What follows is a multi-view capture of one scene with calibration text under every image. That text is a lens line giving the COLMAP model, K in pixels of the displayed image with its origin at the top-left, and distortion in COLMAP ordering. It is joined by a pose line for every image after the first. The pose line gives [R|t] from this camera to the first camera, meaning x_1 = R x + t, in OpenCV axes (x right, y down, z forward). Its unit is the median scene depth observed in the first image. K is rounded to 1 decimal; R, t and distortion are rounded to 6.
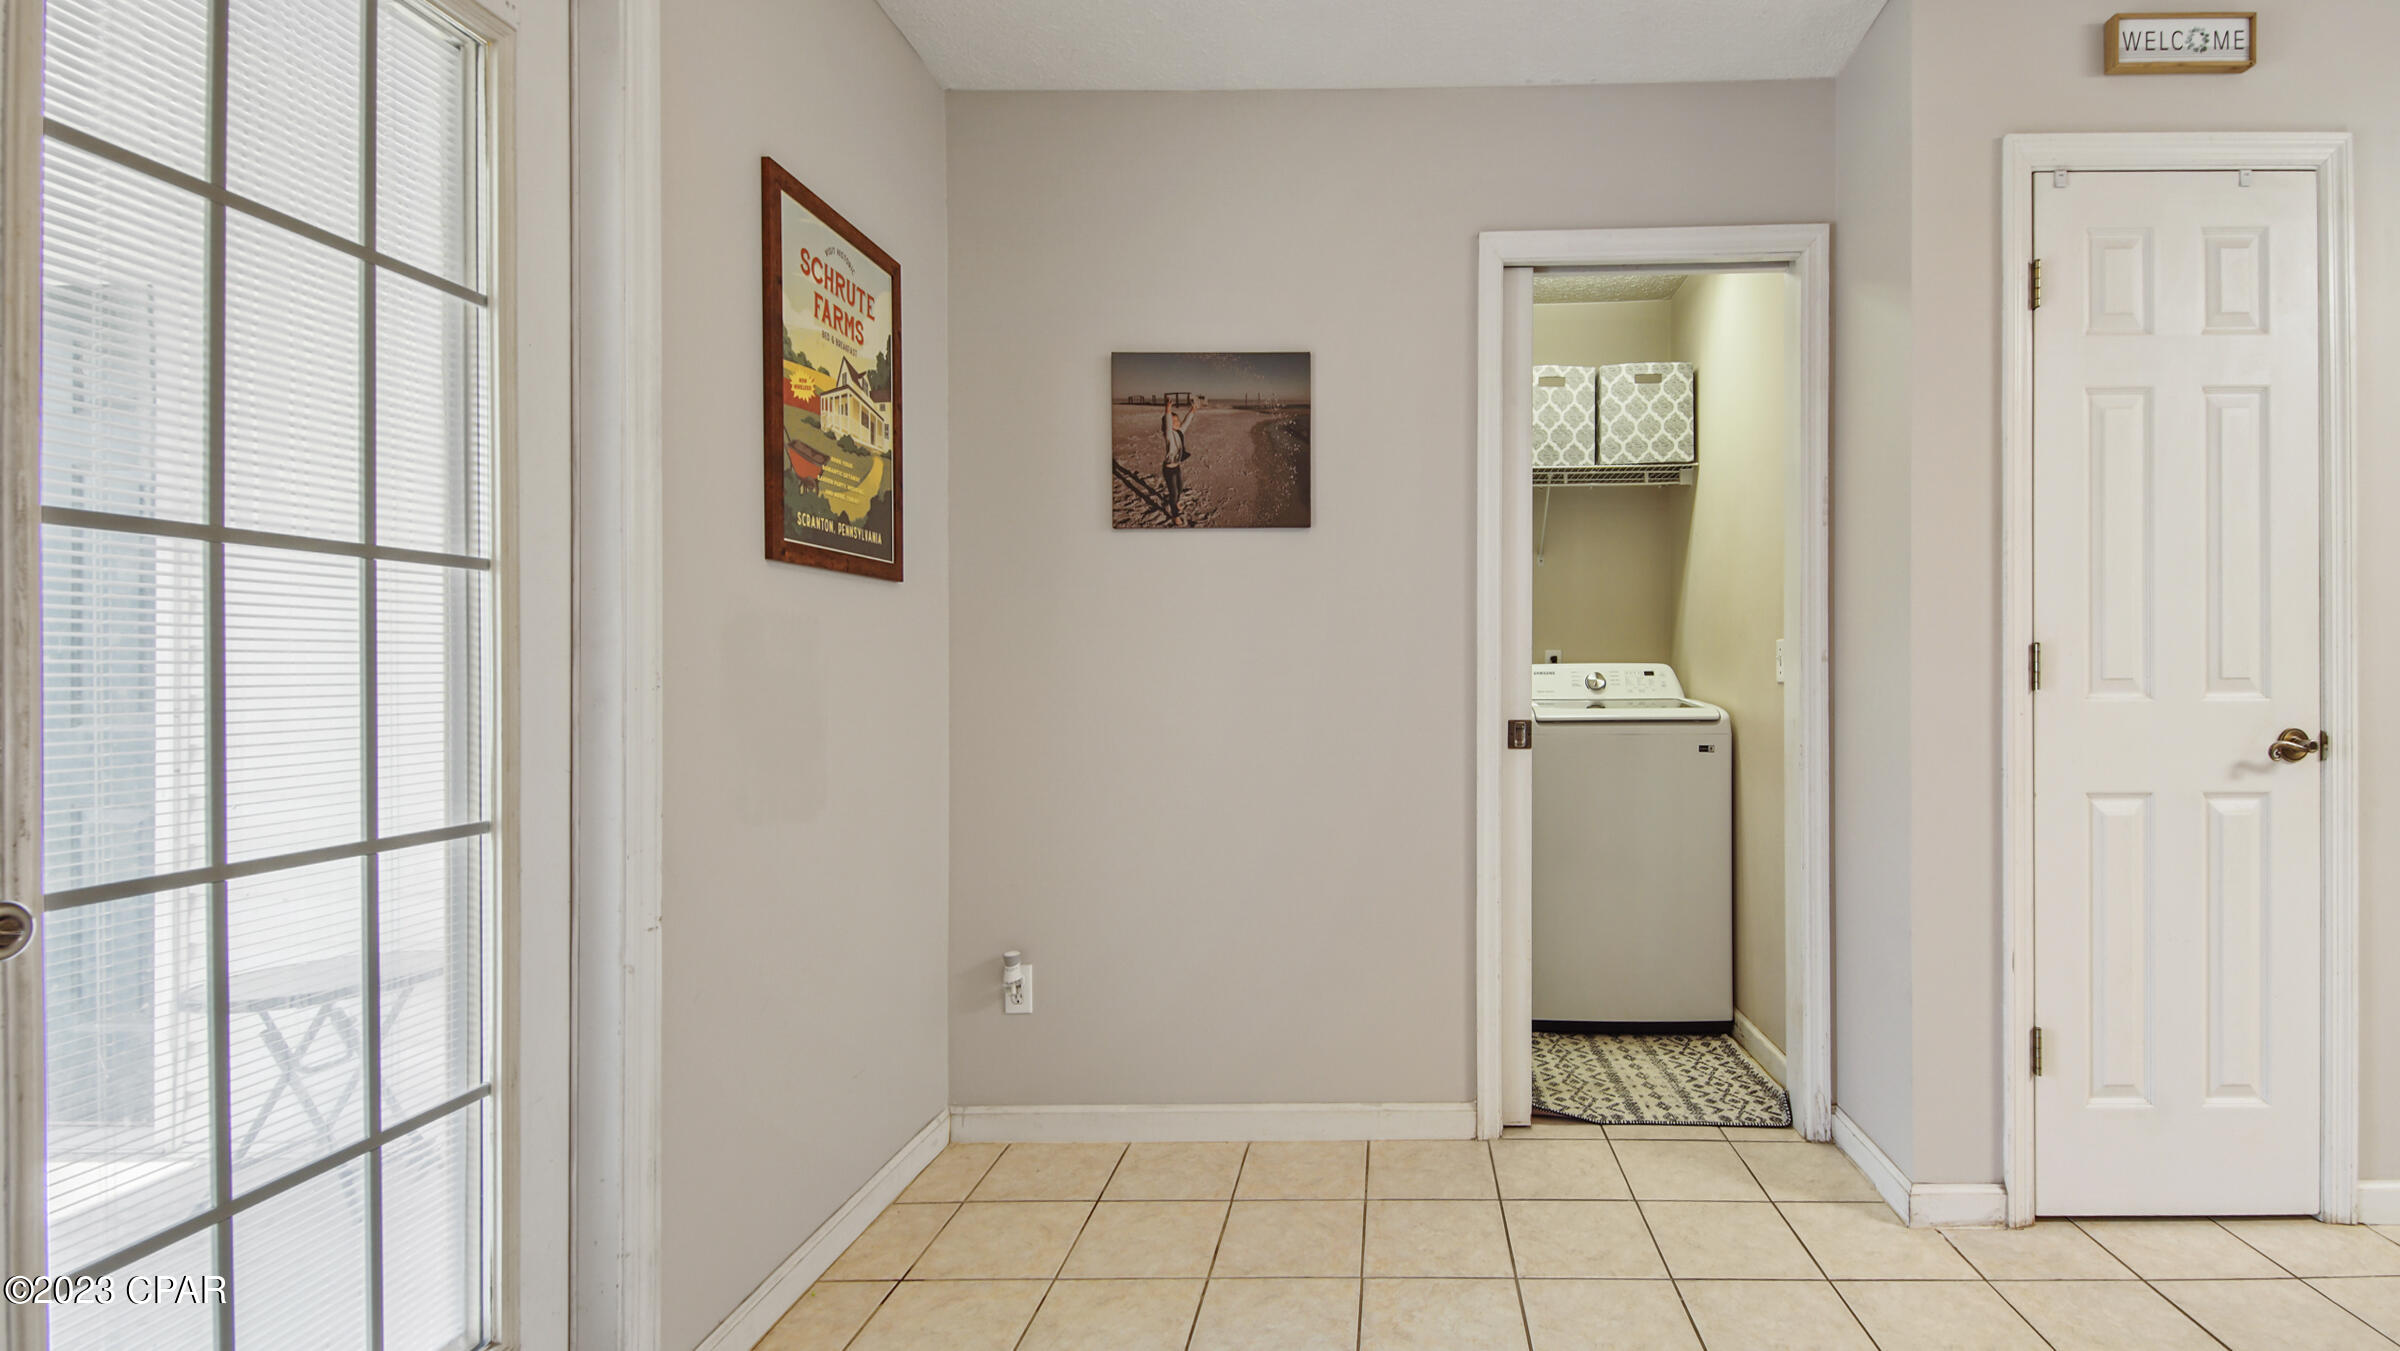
lens RADIAL K [[1108.5, 0, 1437.9], [0, 1108.5, 666.2], [0, 0, 1]] dist [0.038752, 0.000077]
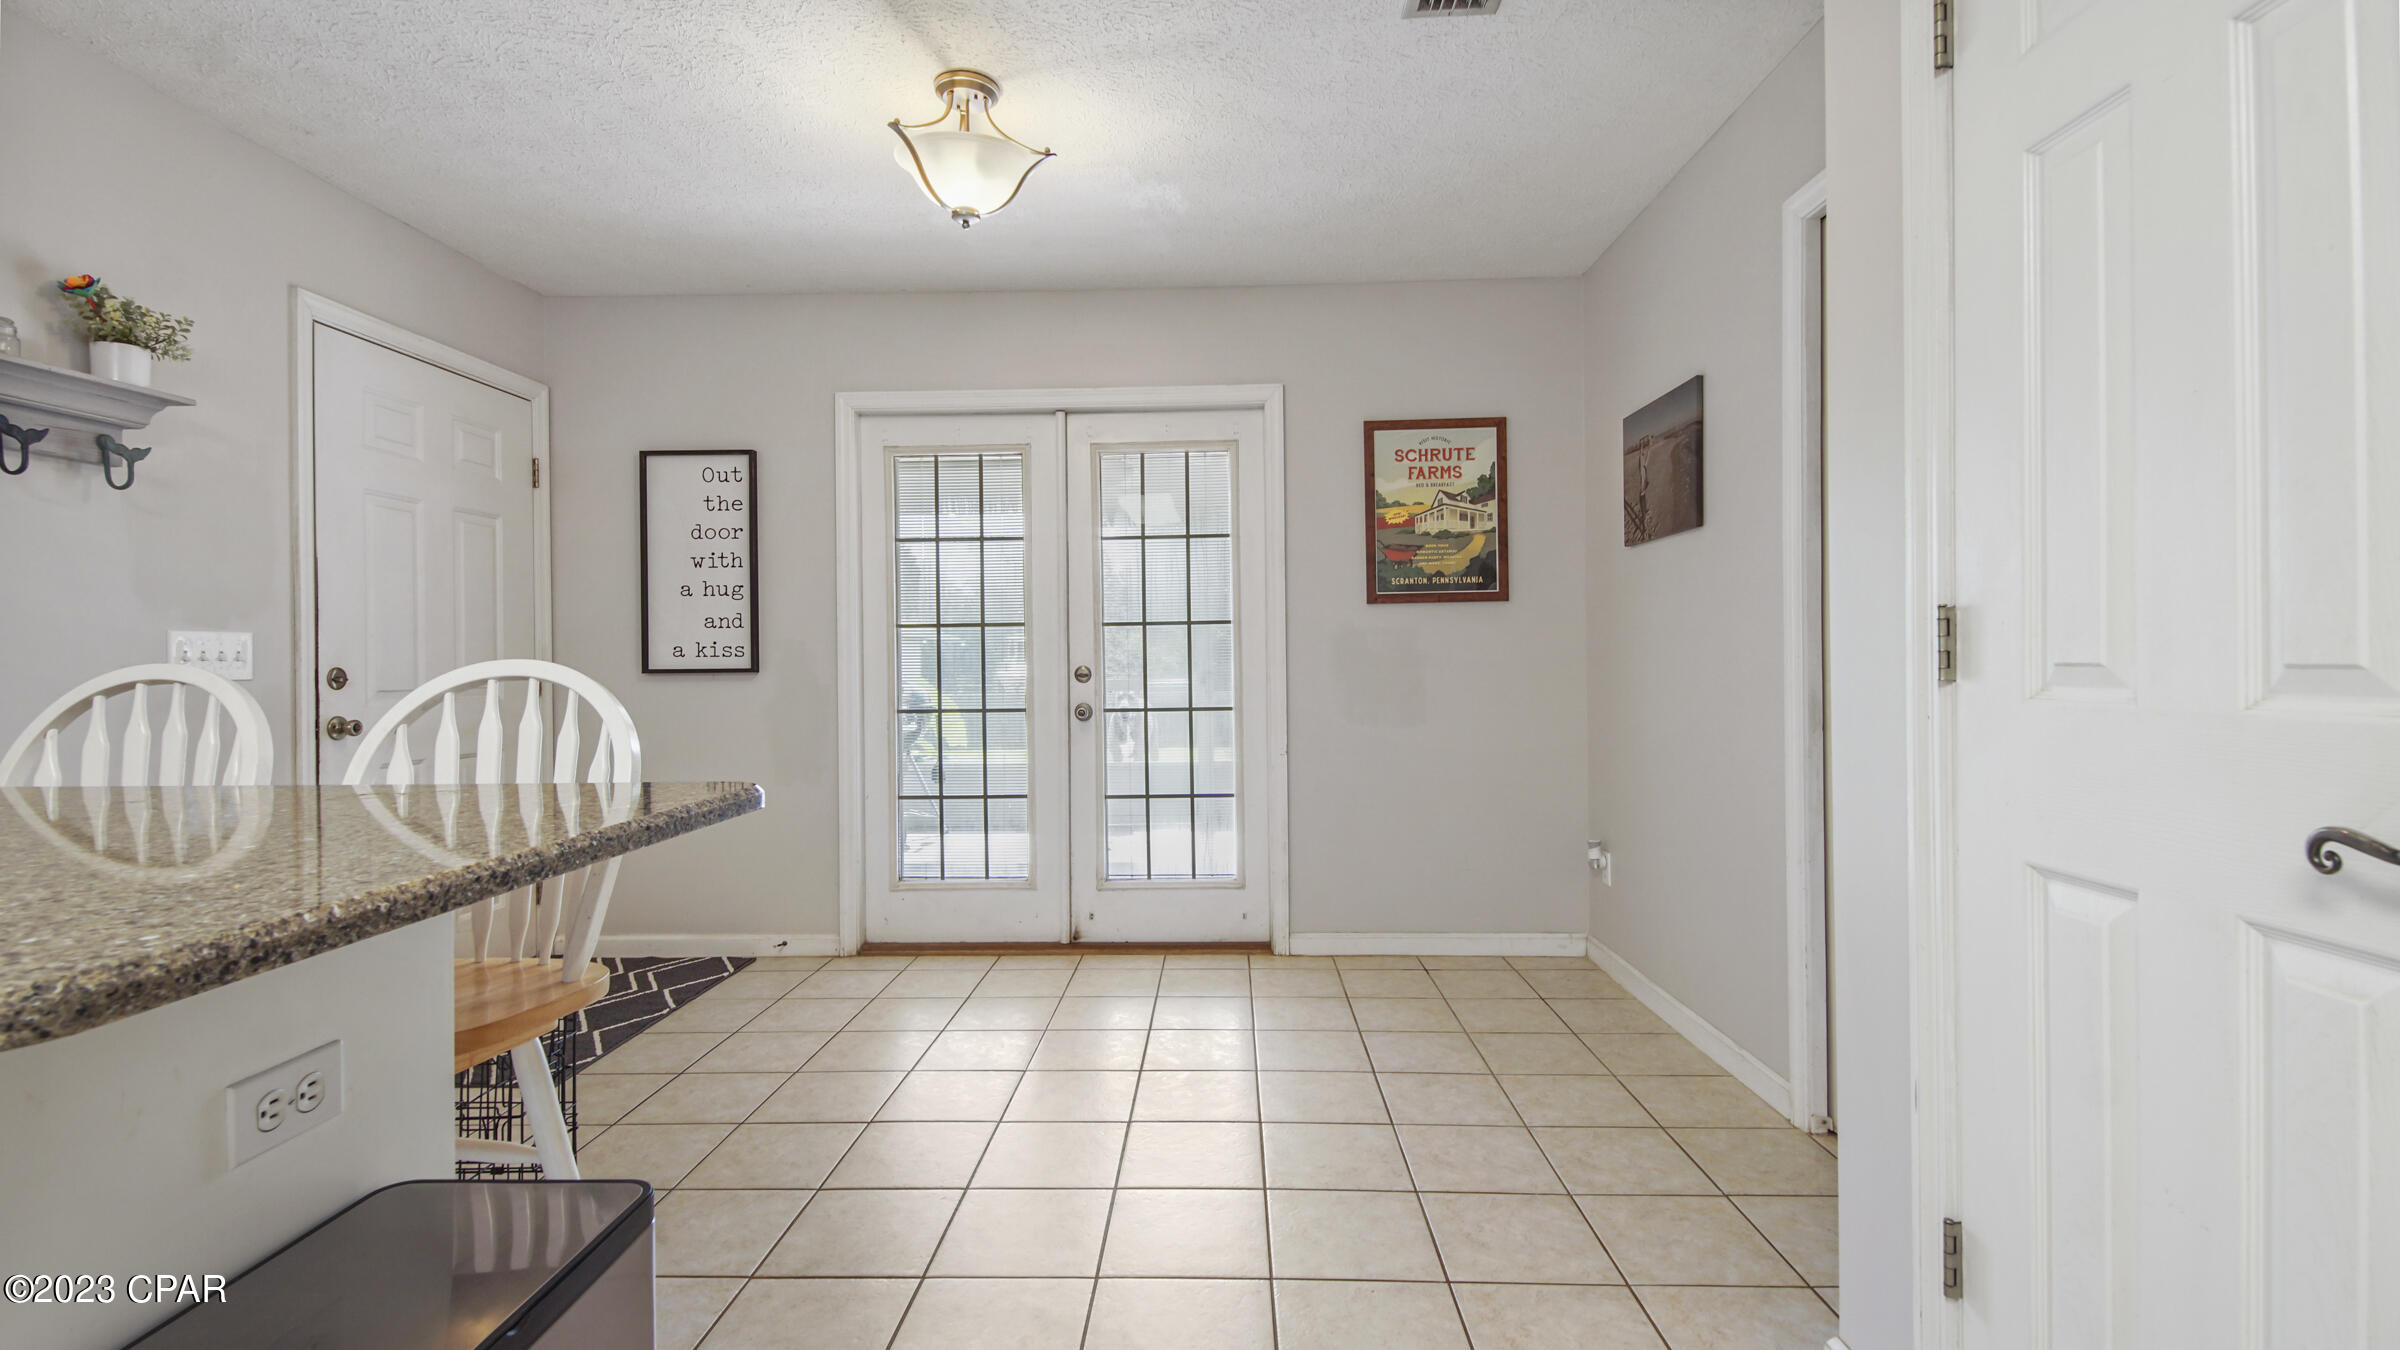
lens RADIAL K [[1058.6, 0, 1185.9], [0, 1058.6, 658.7], [0, 0, 1]] dist [0.039578, -0.023367]
pose [[-0.077908, 0.004634, -0.996950, 1.251584], [0.013244, 0.999906, 0.003612, 0.000892], [0.996873, -0.012922, -0.077962, 0.670209]]
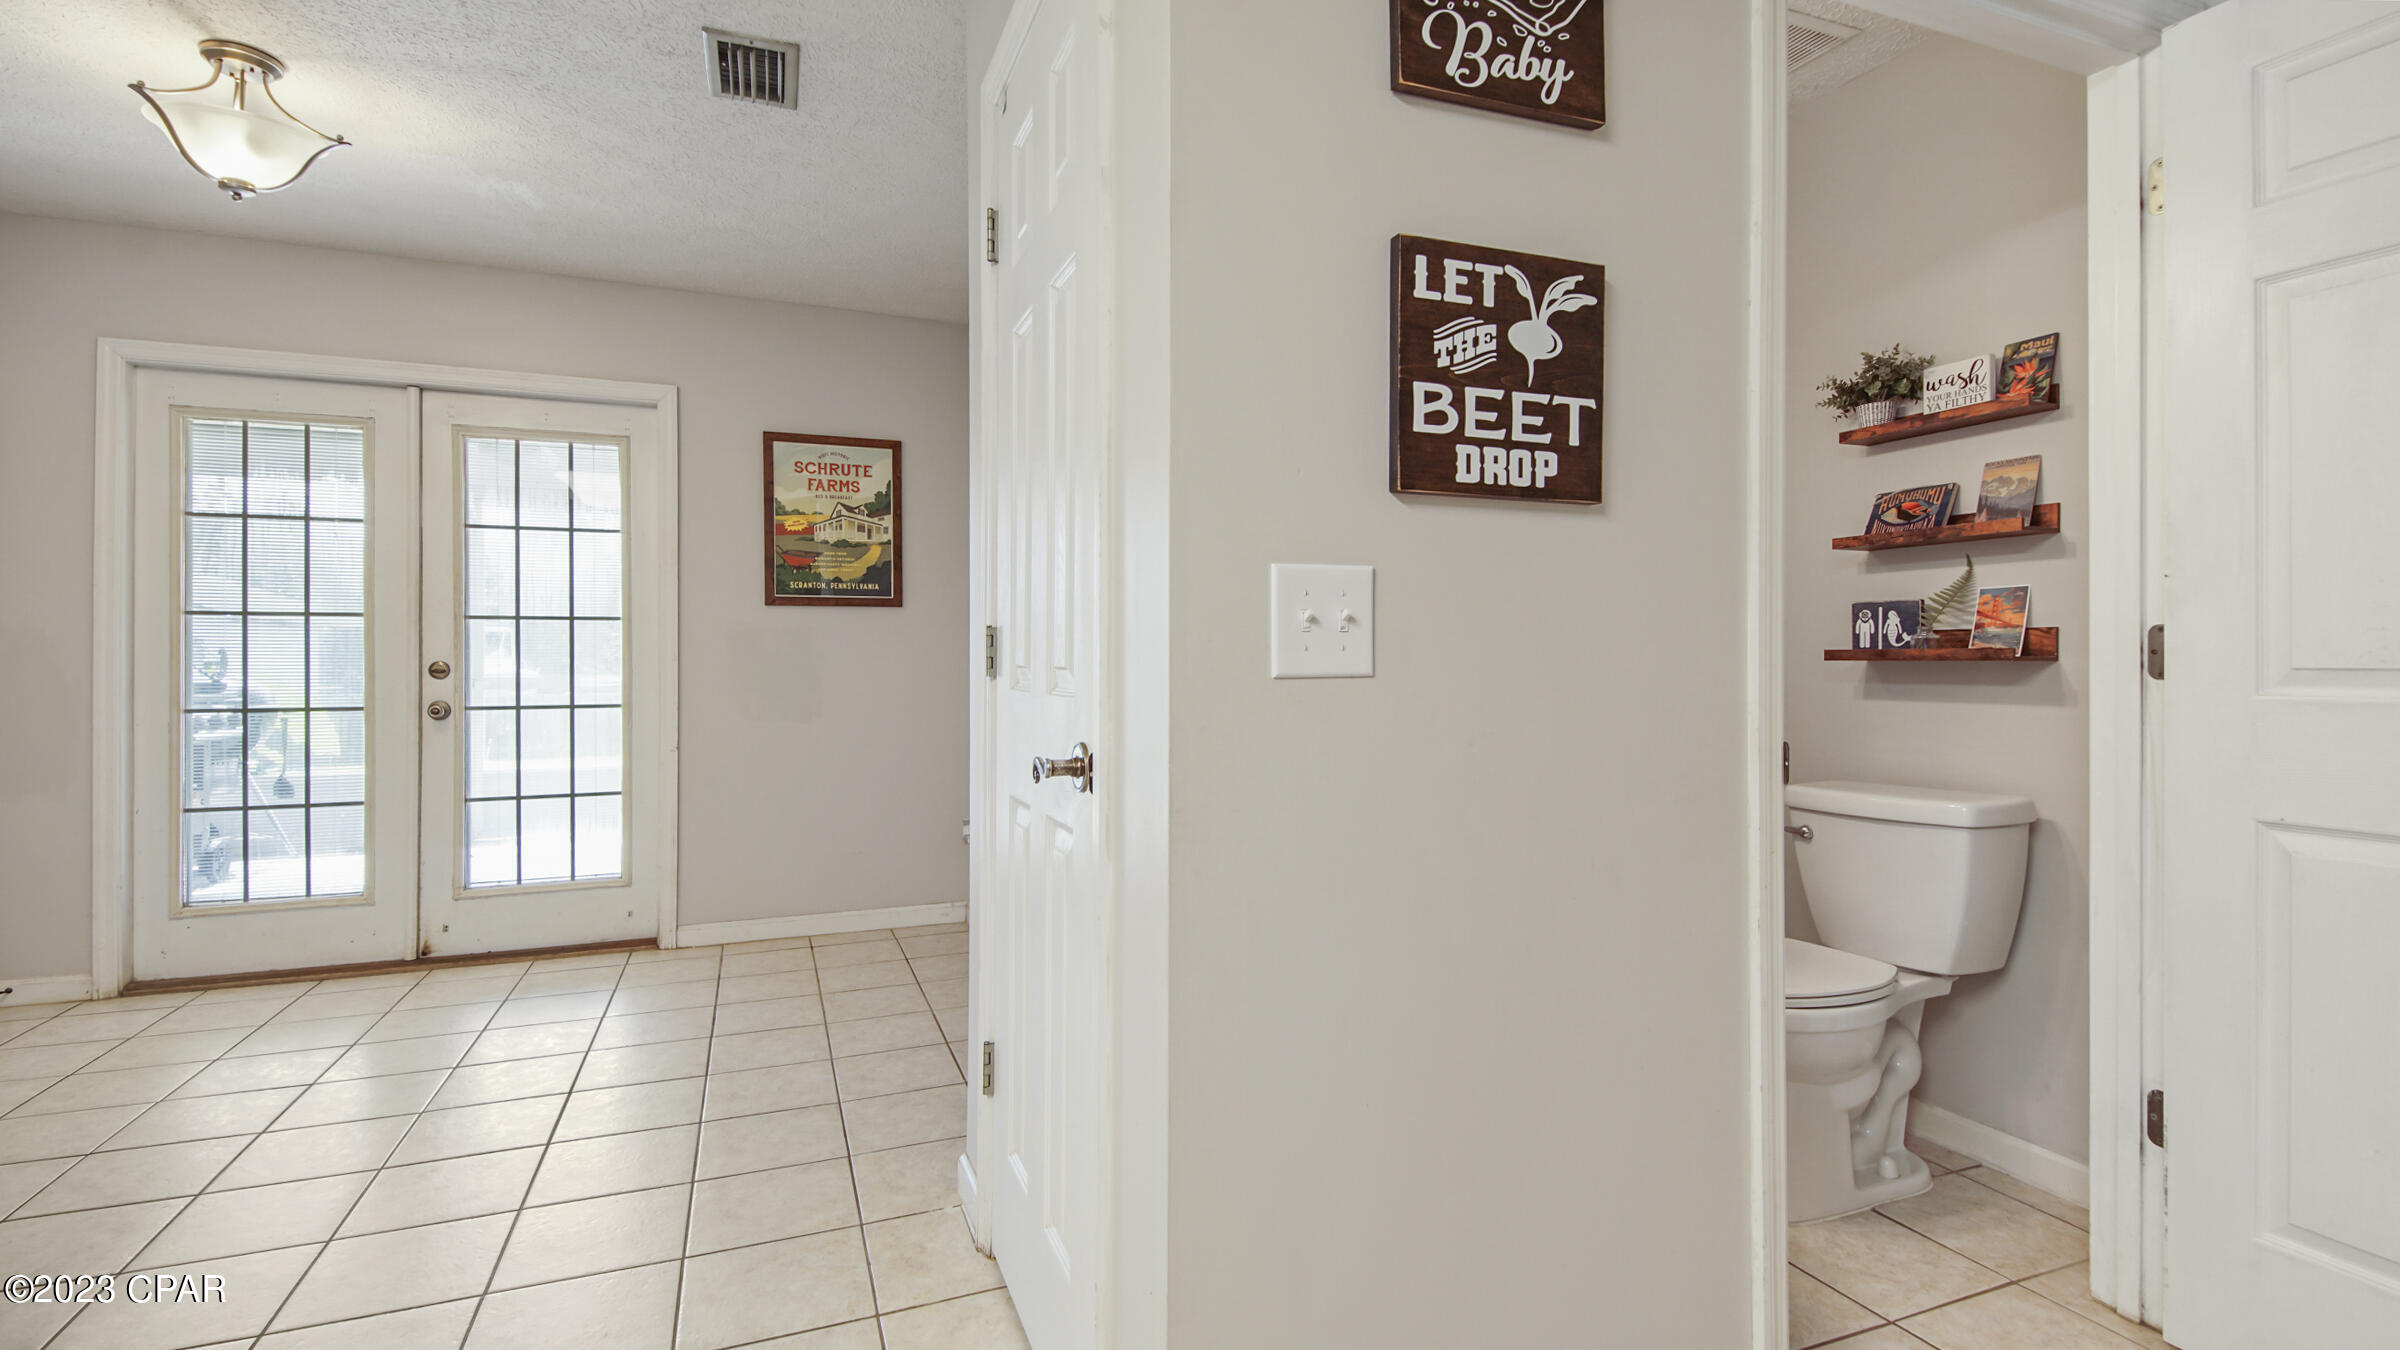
lens RADIAL K [[1086.4, 0, 1193.3], [0, 1086.4, 654.8], [0, 0, 1]] dist [0.034472, -0.025699]
pose [[0.338537, 0.002398, -0.940950, 1.511099], [-0.001844, 0.999997, 0.001885, 0.001532], [0.940951, 0.001097, 0.338540, 0.888654]]
